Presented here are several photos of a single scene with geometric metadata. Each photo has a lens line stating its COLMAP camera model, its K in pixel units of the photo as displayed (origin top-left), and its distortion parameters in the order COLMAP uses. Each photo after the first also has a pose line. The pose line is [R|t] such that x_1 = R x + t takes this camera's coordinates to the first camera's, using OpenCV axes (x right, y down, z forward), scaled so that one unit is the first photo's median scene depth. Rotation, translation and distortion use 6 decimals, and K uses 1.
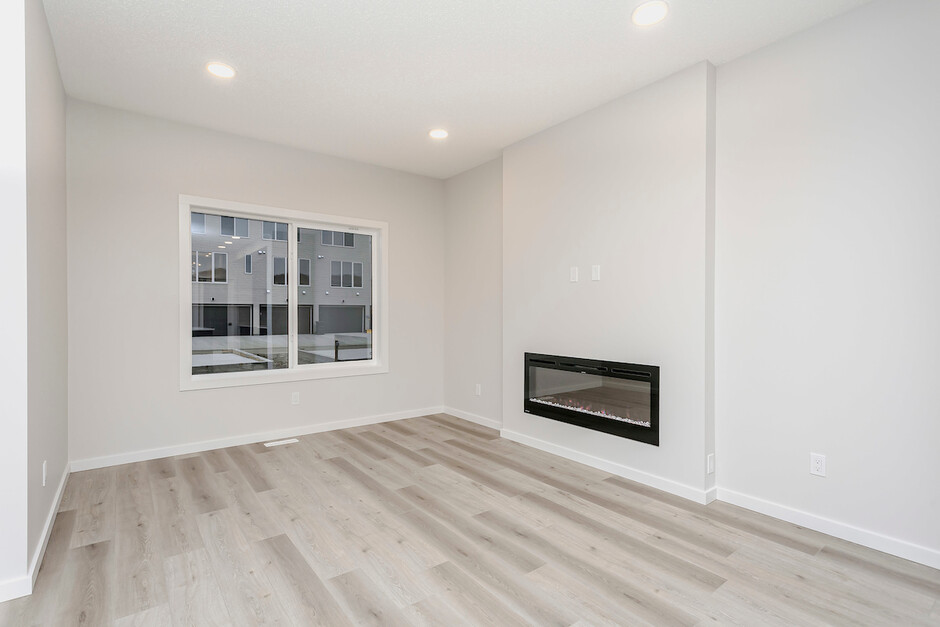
lens RADIAL K [[453.1, 0, 468.5], [0, 453.1, 314.2], [0, 0, 1]] dist [-0.002167, -0.000495]
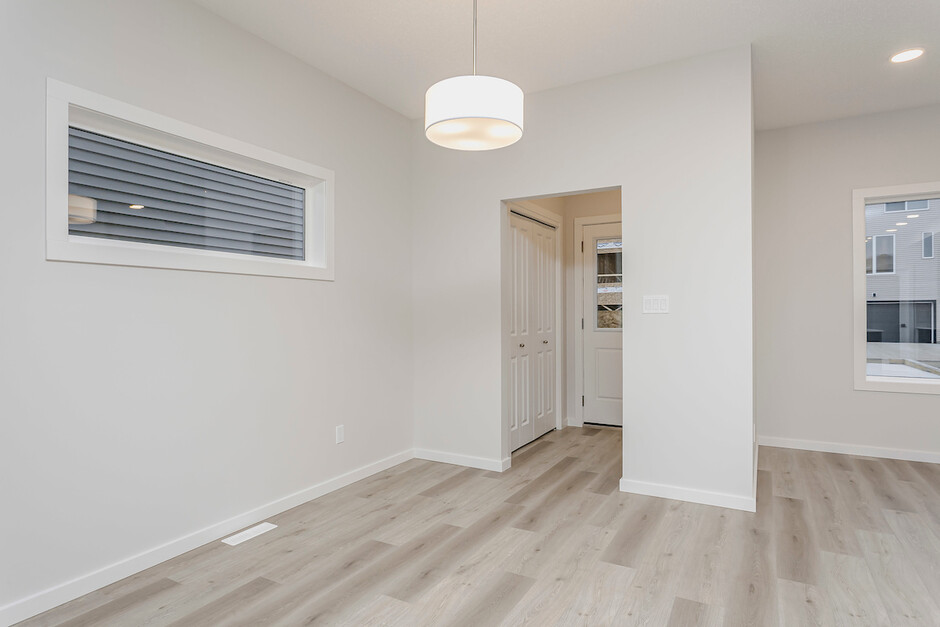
lens RADIAL K [[525.0, 0, 466.5], [0, 525.0, 313.8], [0, 0, 1]] dist [0.001834, -0.000094]
pose [[0.388218, -0.000354, -0.921568, 0.111776], [0.000015, 1.000000, -0.000378, 0.005712], [0.921568, 0.000132, 0.388218, -0.281622]]
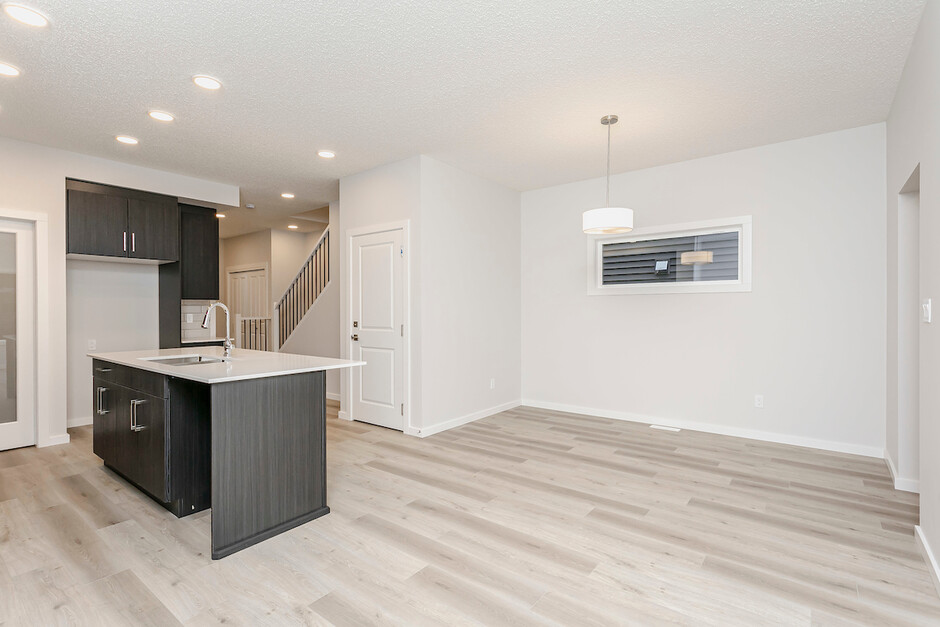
lens RADIAL K [[453.1, 0, 468.5], [0, 453.1, 311.1], [0, 0, 1]] dist [-0.002167, -0.000495]
pose [[-0.965975, 0.010334, -0.258427, 0.163383], [0.007952, 0.999916, 0.010263, -0.032079], [0.258512, 0.007859, -0.965976, 1.130771]]
